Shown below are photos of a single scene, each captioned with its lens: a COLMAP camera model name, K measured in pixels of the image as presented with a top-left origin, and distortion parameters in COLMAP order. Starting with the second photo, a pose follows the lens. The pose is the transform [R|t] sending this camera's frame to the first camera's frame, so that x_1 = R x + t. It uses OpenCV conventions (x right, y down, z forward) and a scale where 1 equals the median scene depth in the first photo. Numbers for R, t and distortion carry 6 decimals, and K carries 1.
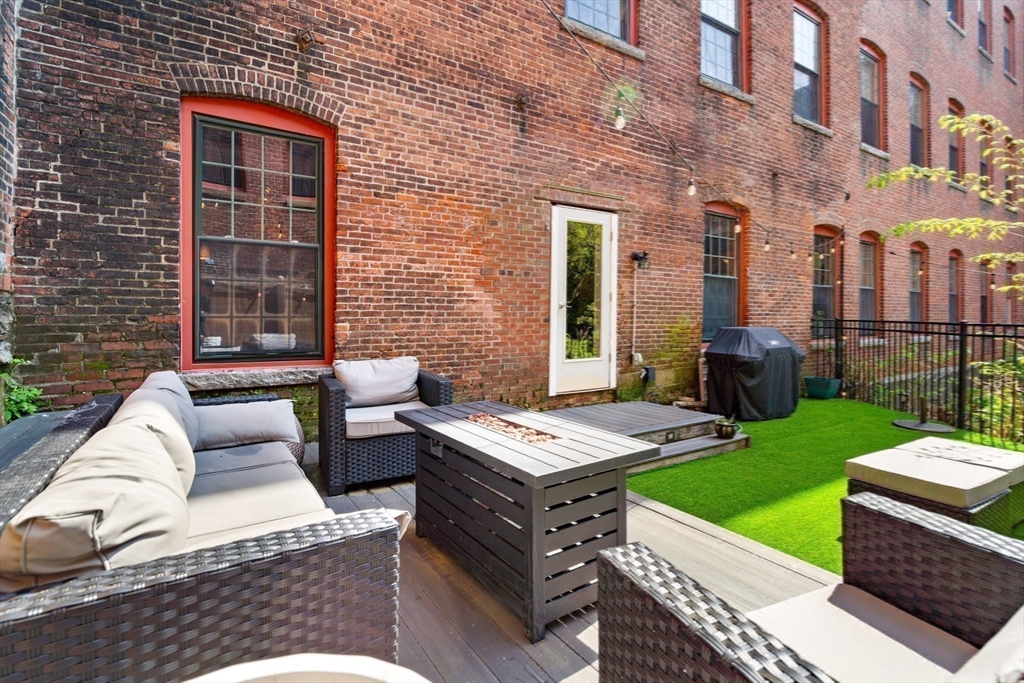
lens RADIAL K [[474.7, 0, 513.6], [0, 474.7, 333.9], [0, 0, 1]] dist [0.001254, 0.000234]
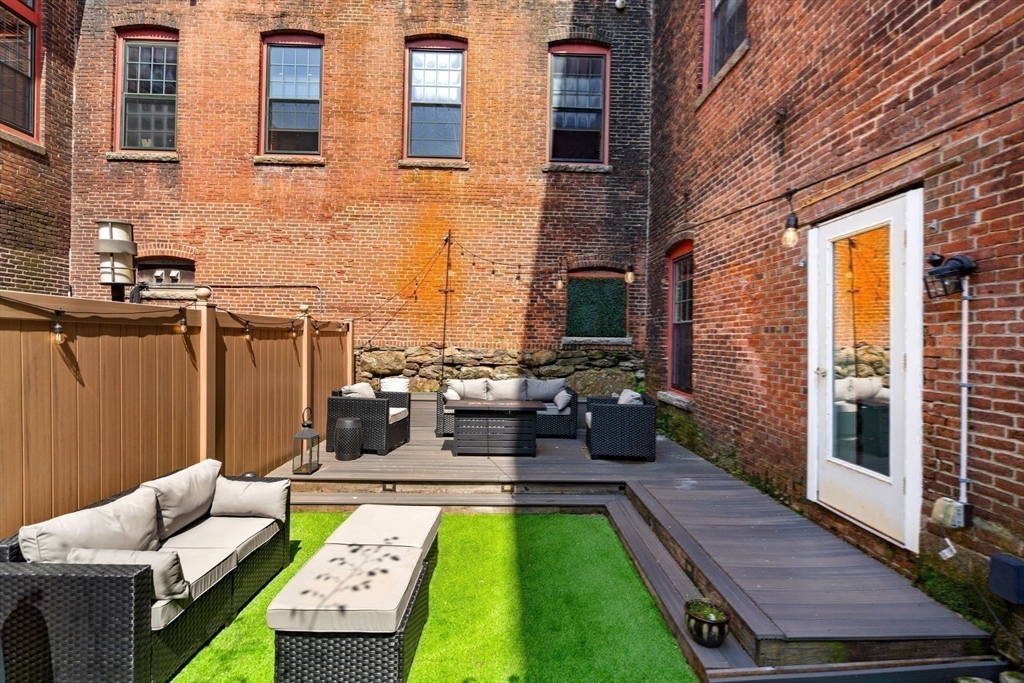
lens RADIAL K [[474.7, 0, 513.6], [0, 474.7, 333.9], [0, 0, 1]] dist [0.001254, 0.000234]
pose [[-0.513322, -0.000797, -0.858196, 0.929600], [-0.016583, 0.999822, 0.008990, -0.116638], [0.858036, 0.018846, -0.513244, 1.005113]]
